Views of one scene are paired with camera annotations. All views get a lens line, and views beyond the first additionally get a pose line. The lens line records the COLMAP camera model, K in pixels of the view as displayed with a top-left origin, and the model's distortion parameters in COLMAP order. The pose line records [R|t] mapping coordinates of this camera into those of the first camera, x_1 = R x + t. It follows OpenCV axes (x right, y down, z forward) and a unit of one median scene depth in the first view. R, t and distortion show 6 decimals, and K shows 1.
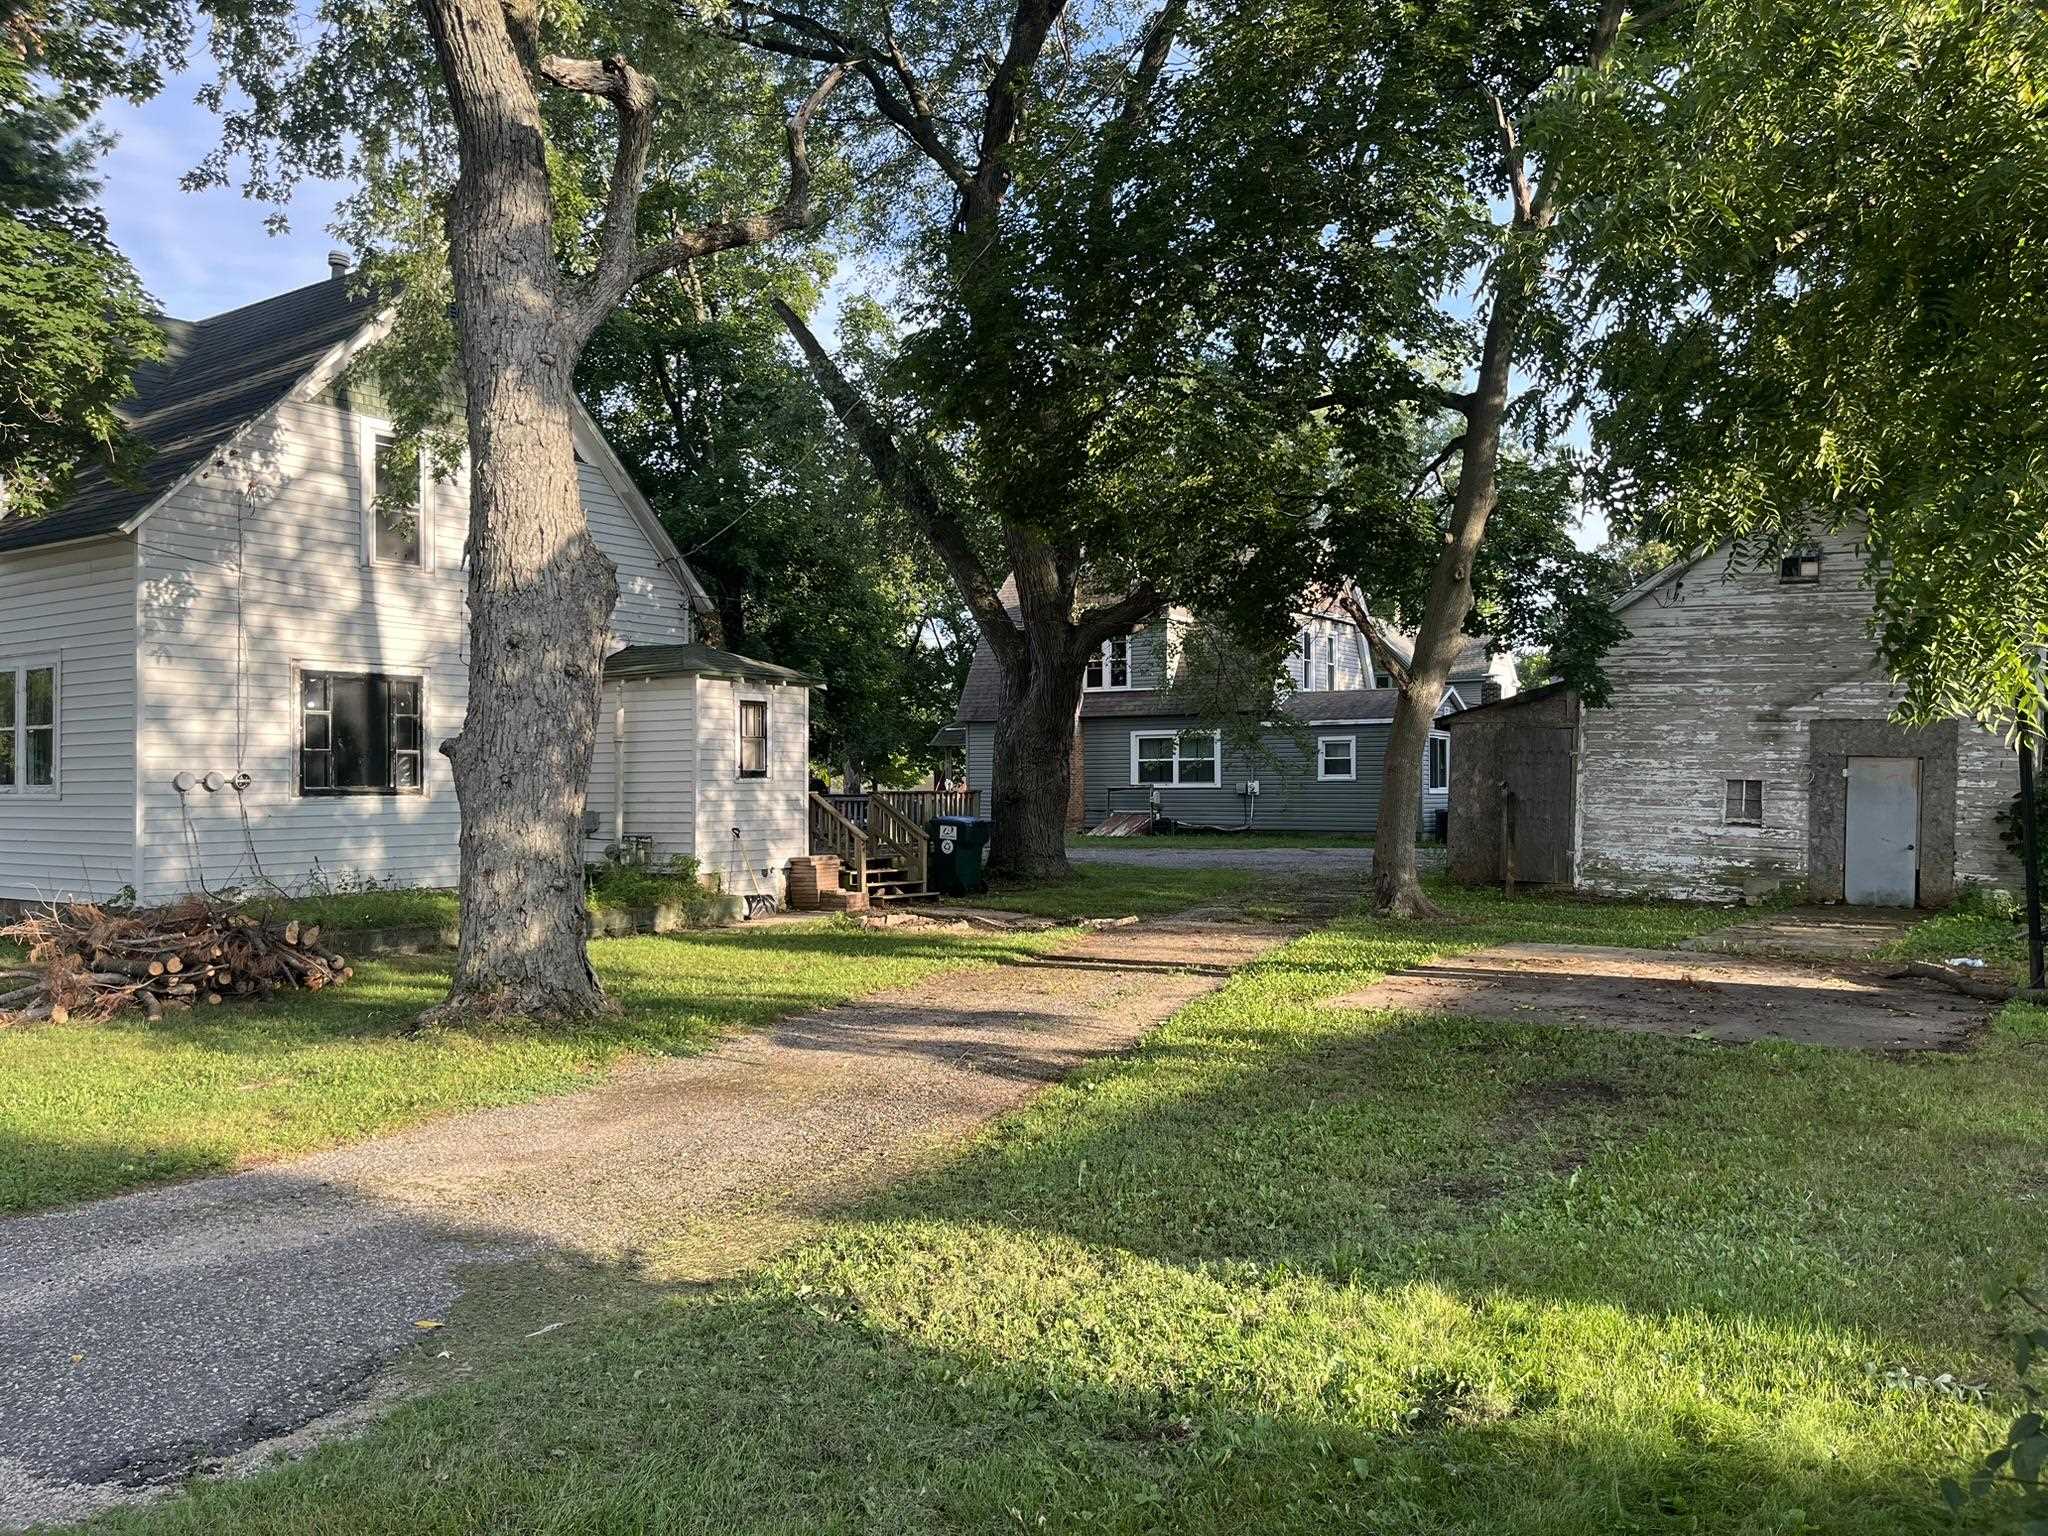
lens RADIAL K [[1545.0, 0, 1016.5], [0, 1545.0, 761.6], [0, 0, 1]] dist [0.053011, -0.095500]
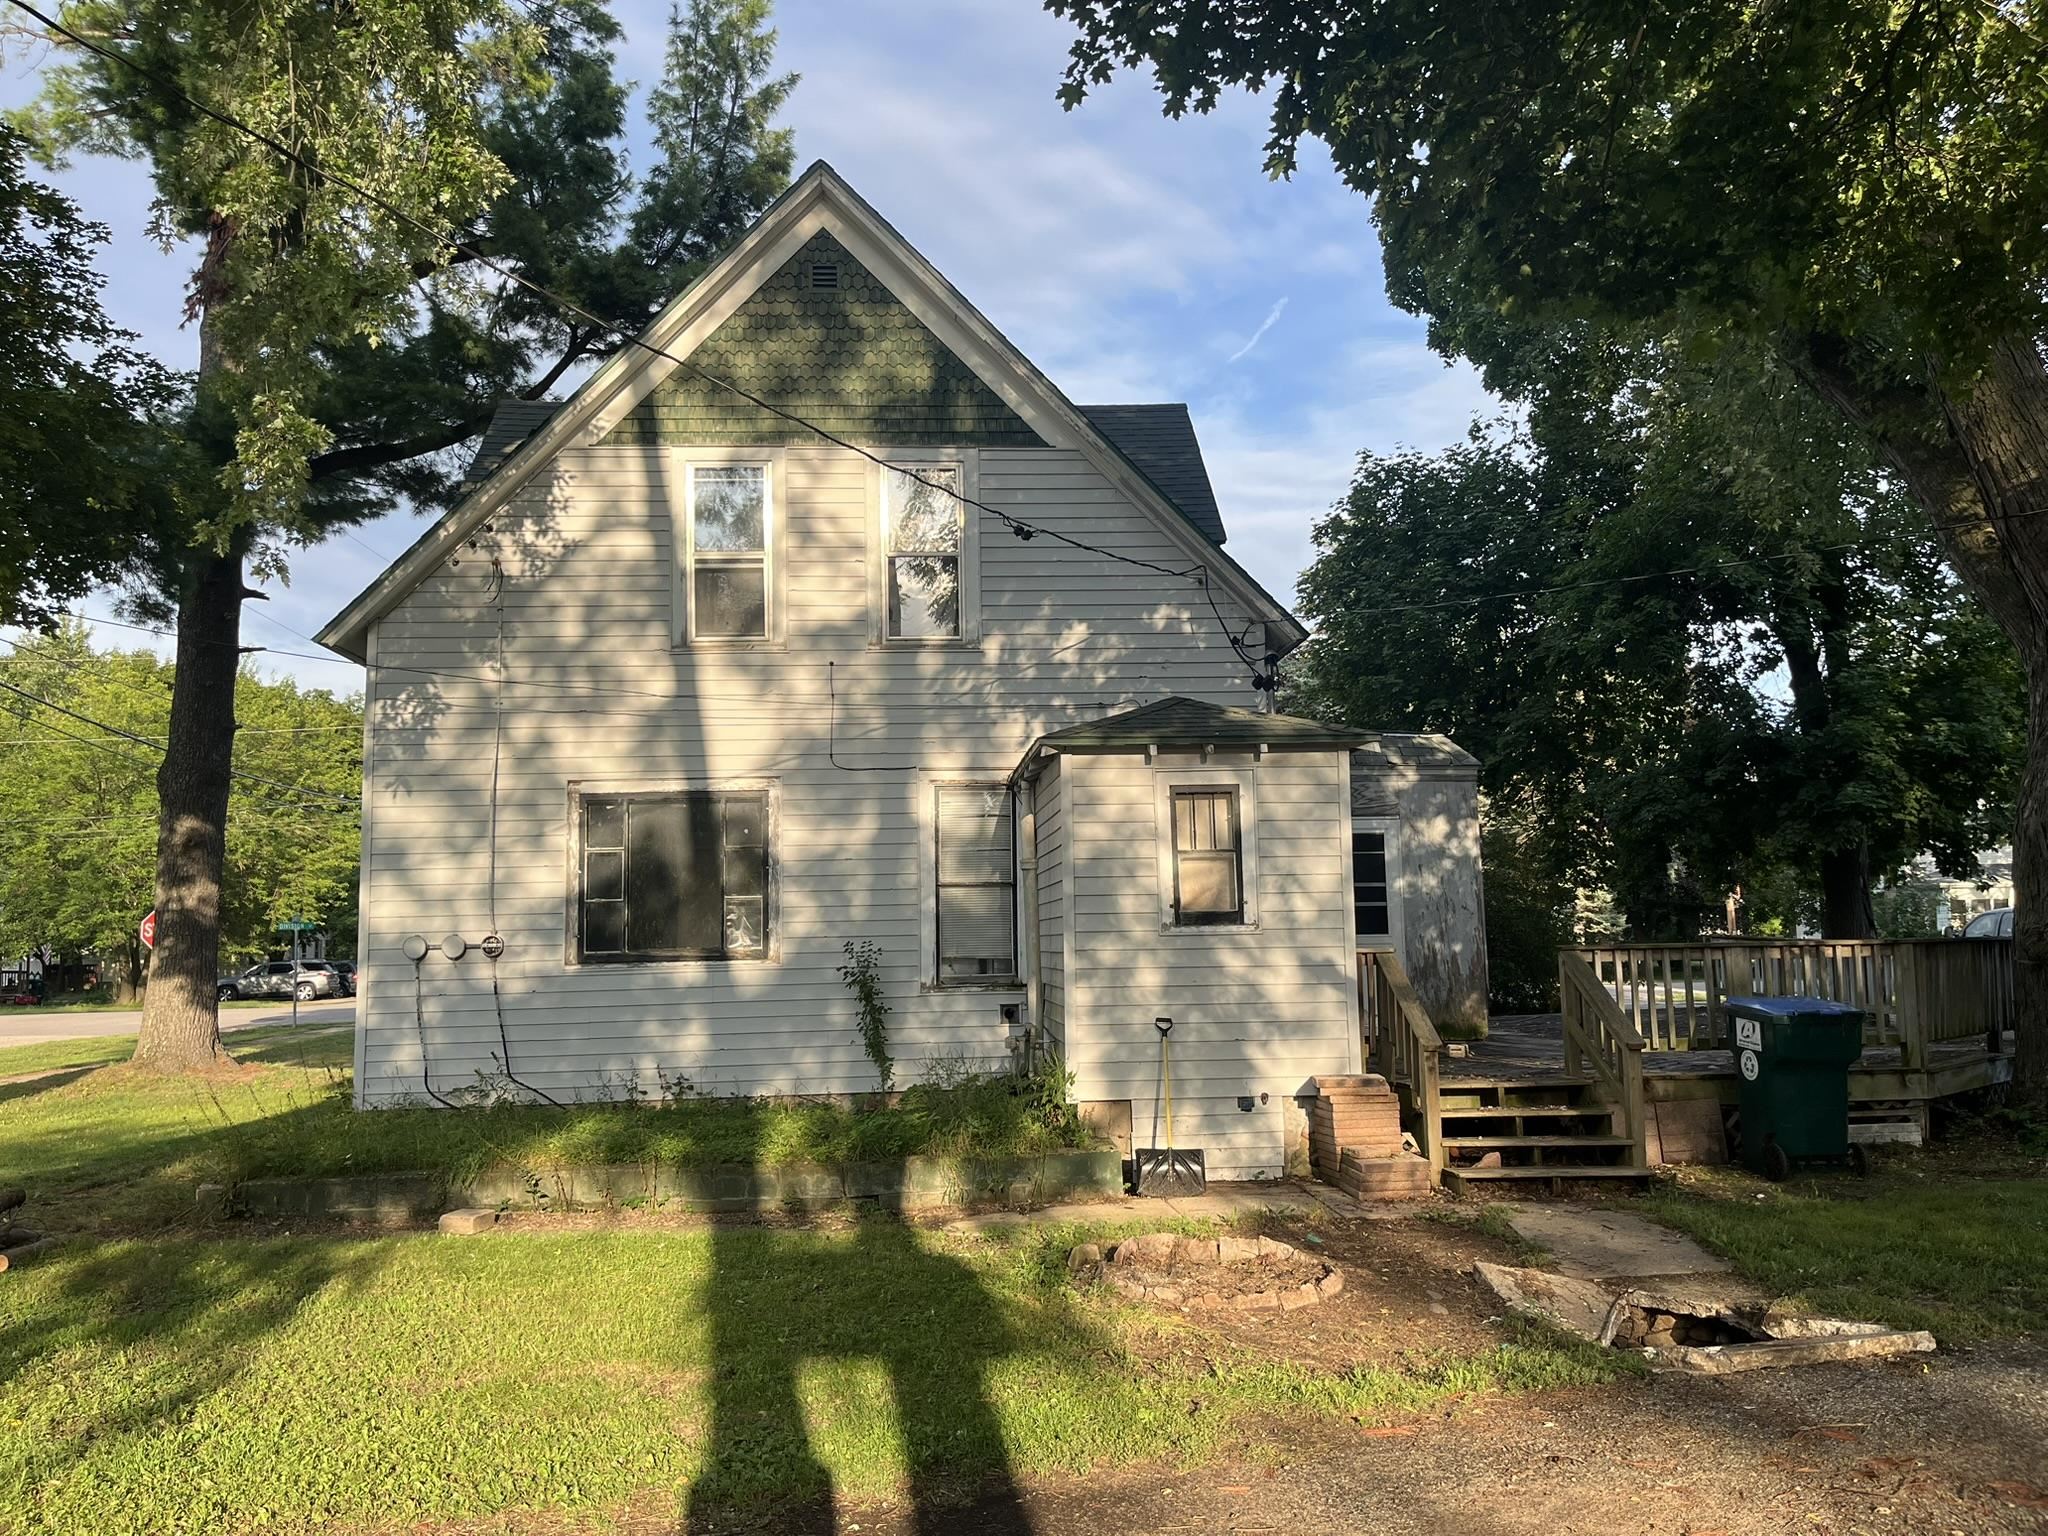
lens RADIAL K [[1545.0, 0, 1016.5], [0, 1545.0, 761.6], [0, 0, 1]] dist [0.053011, -0.095500]
pose [[0.632426, -0.101354, -0.767961, 0.239279], [0.023004, 0.993423, -0.112166, 0.014666], [0.774279, 0.053270, 0.630599, 0.671656]]
